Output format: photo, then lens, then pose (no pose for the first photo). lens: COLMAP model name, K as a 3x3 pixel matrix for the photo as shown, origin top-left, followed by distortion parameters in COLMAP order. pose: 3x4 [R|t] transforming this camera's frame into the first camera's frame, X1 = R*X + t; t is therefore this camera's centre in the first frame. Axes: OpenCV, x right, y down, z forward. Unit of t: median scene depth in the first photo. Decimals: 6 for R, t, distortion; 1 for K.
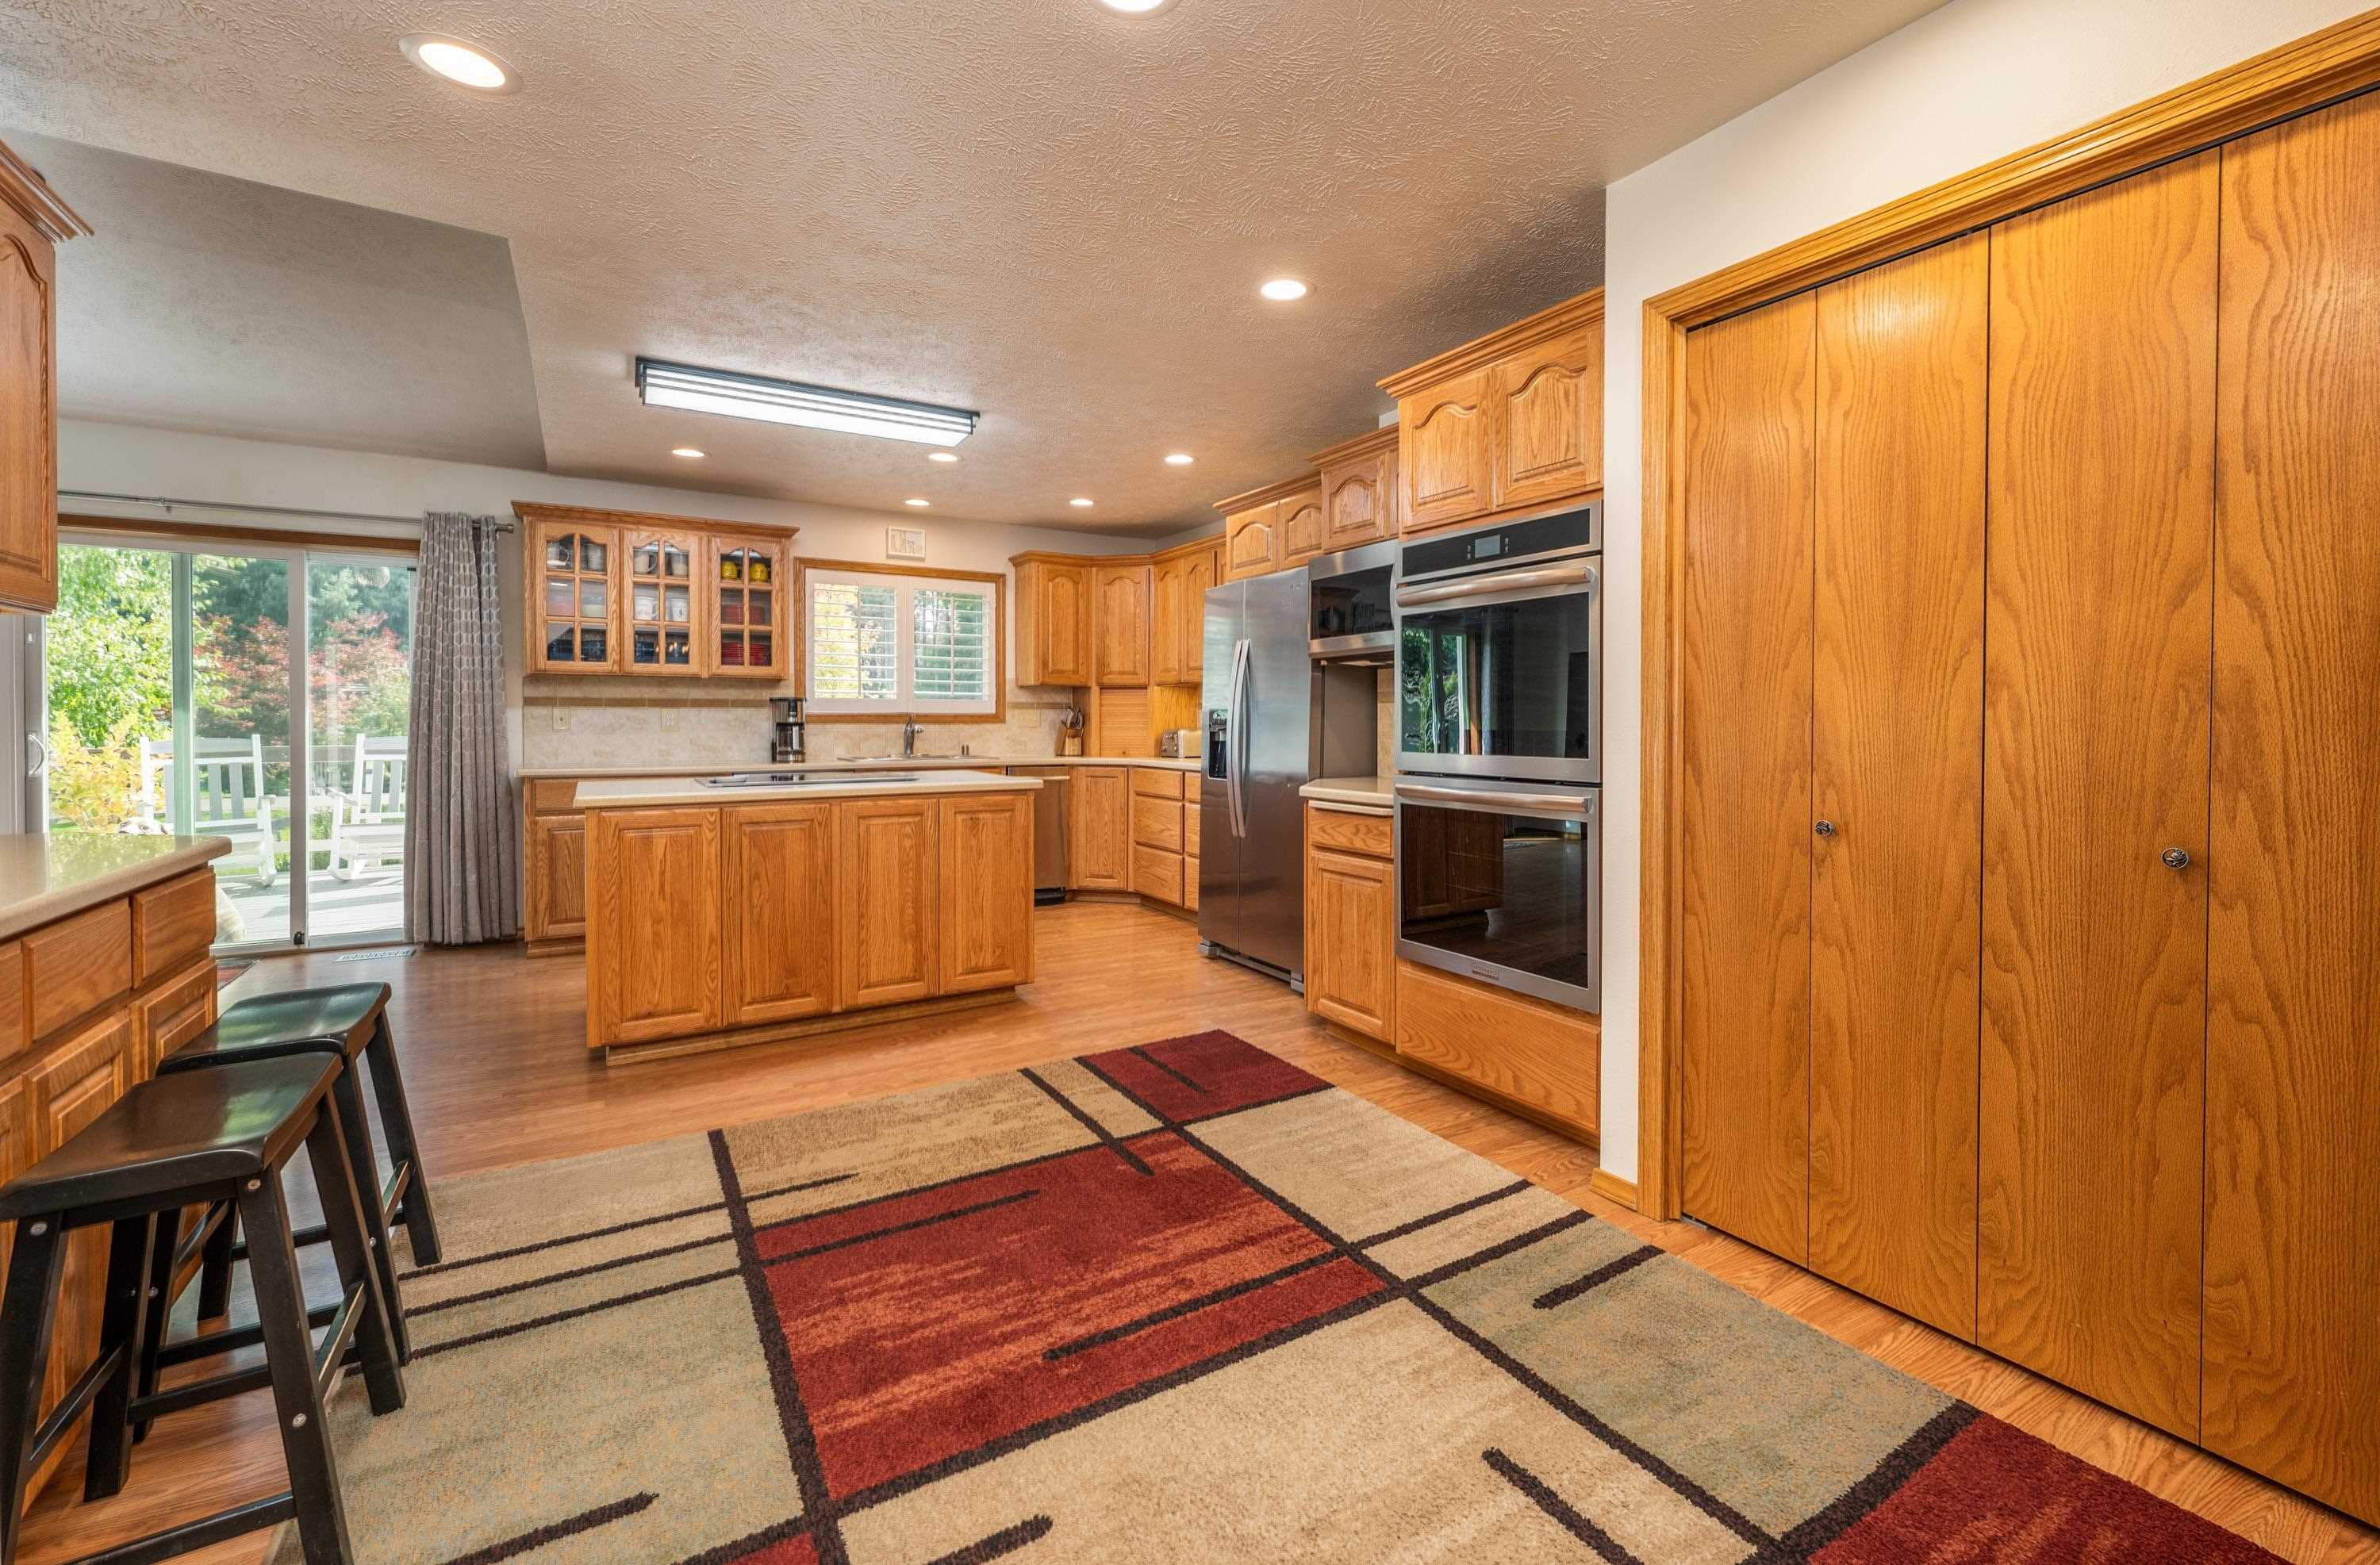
lens RADIAL K [[992.8, 0, 1234.6], [0, 992.8, 731.0], [0, 0, 1]] dist [0.001948, -0.000084]
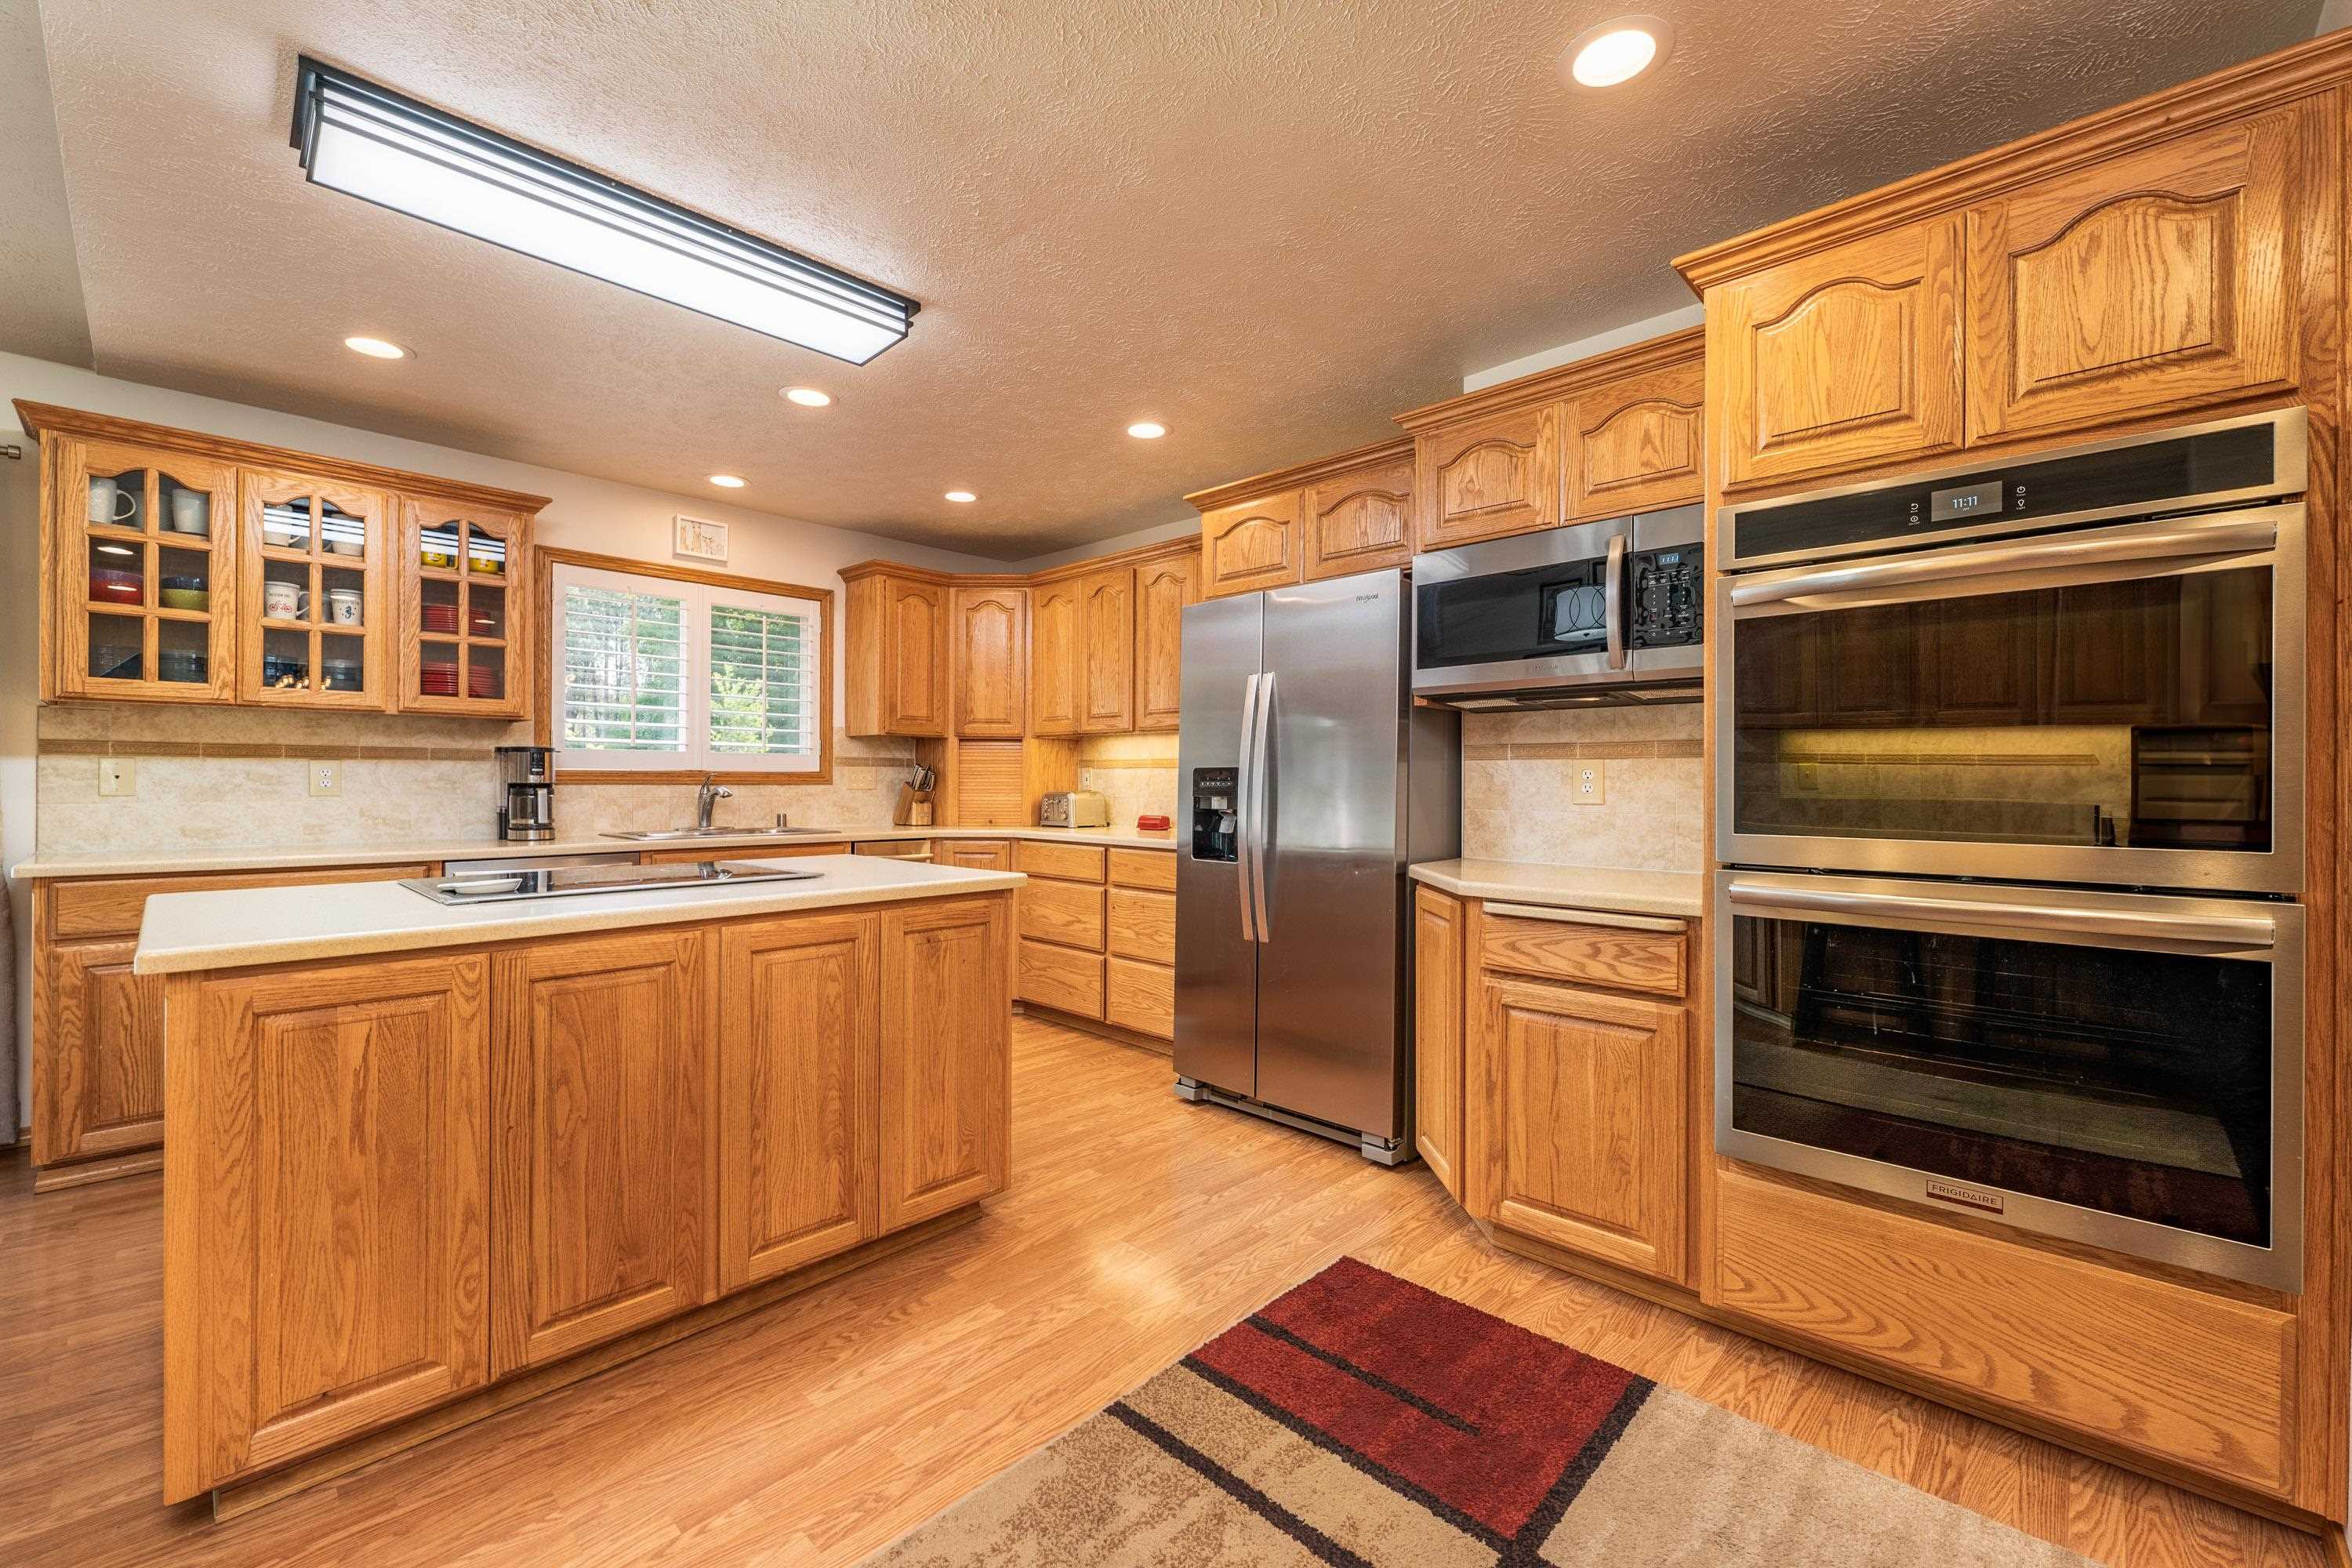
lens RADIAL K [[953.1, 0, 1174.1], [0, 953.1, 778.5], [0, 0, 1]] dist [0.003413, 0.000008]
pose [[0.972484, 0.003256, 0.232949, -0.249947], [-0.000396, 0.999924, -0.012322, -0.005310], [-0.232971, 0.011891, 0.972411, 0.378791]]
